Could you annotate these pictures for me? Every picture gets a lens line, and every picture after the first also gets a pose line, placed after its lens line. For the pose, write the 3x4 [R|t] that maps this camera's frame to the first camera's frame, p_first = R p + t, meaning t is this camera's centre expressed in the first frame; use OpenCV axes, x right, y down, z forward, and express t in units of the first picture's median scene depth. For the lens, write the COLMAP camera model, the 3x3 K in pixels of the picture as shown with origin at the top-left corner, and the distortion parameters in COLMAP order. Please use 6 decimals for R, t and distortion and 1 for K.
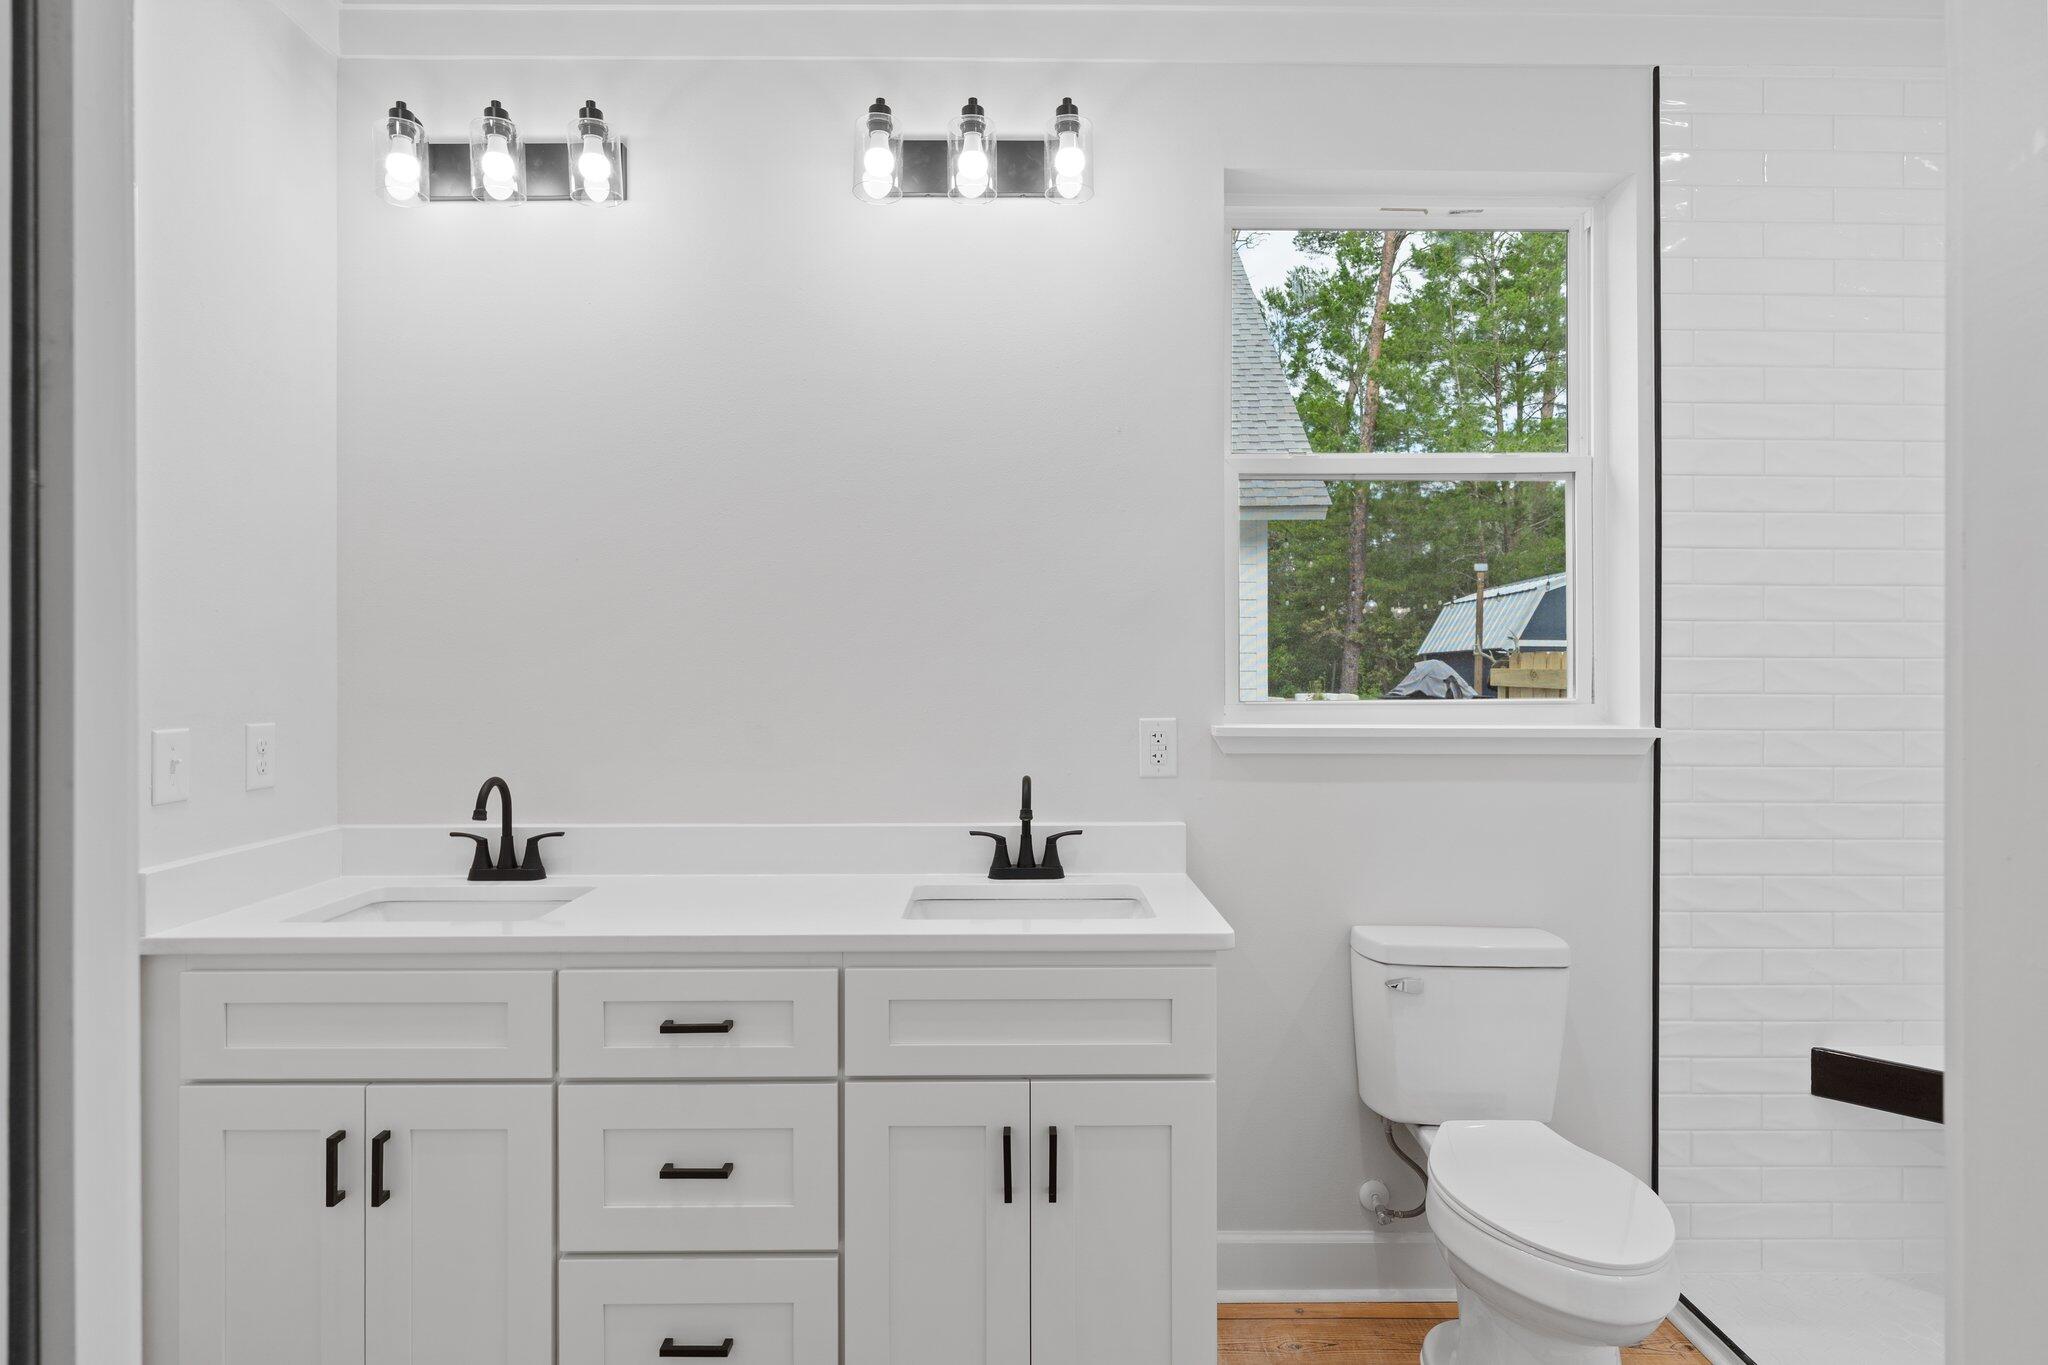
lens RADIAL K [[1119.9, 0, 1027.2], [0, 1119.9, 678.8], [0, 0, 1]] dist [-0.005449, -0.000206]
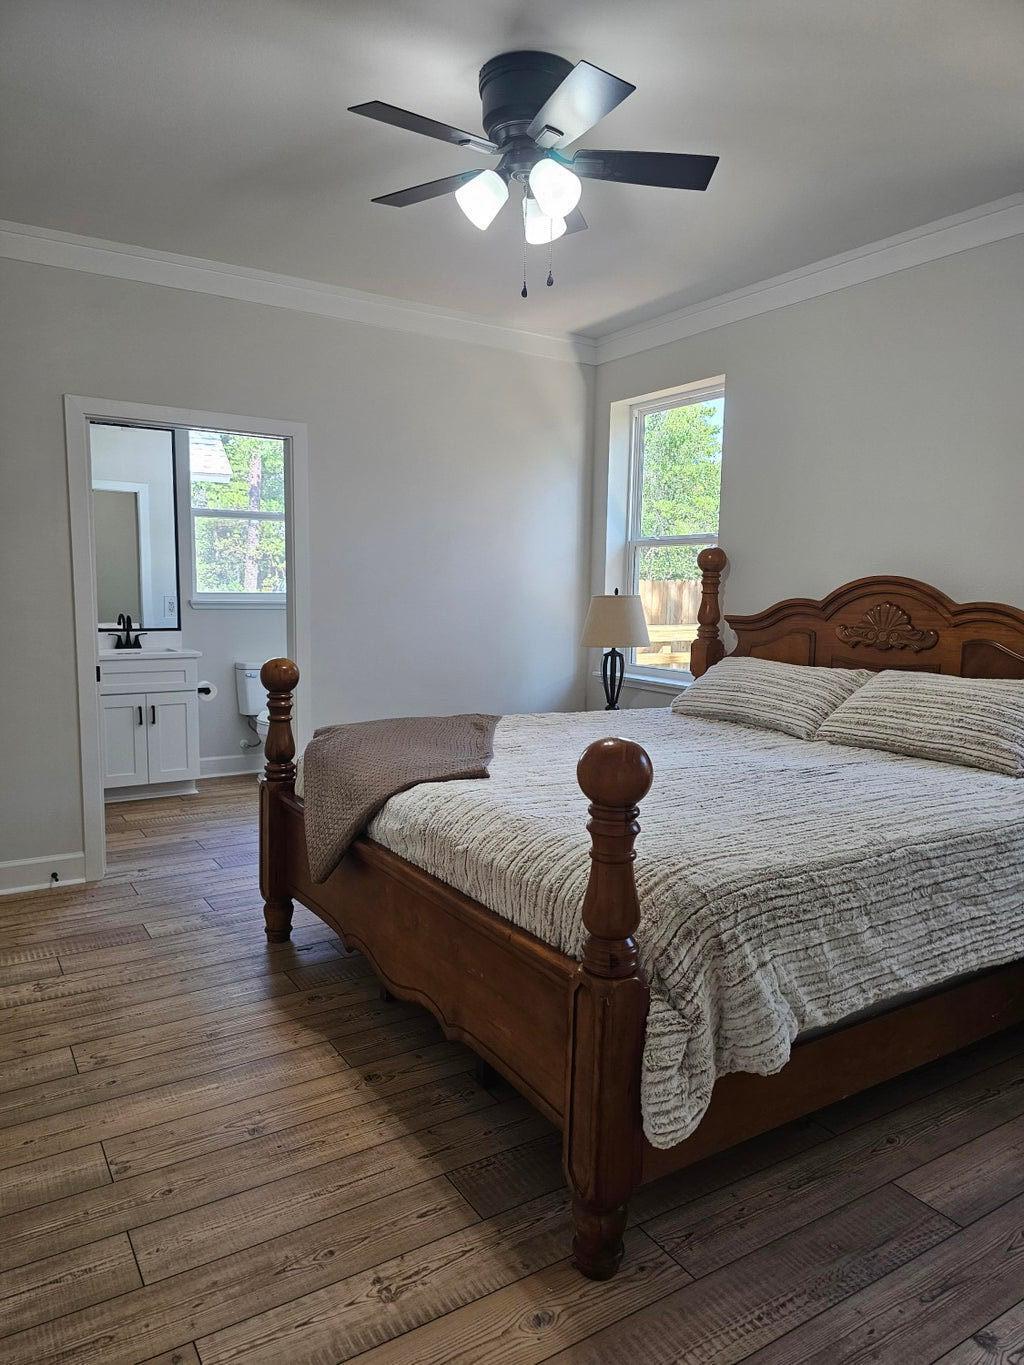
lens RADIAL K [[905.8, 0, 509.9], [0, 905.8, 689.1], [0, 0, 1]] dist [0.045026, 0.002726]
pose [[0.850800, -0.050980, 0.523011, -0.433327], [-0.011773, 0.993184, 0.115962, -0.016019], [-0.525358, -0.104818, 0.844401, -1.718585]]
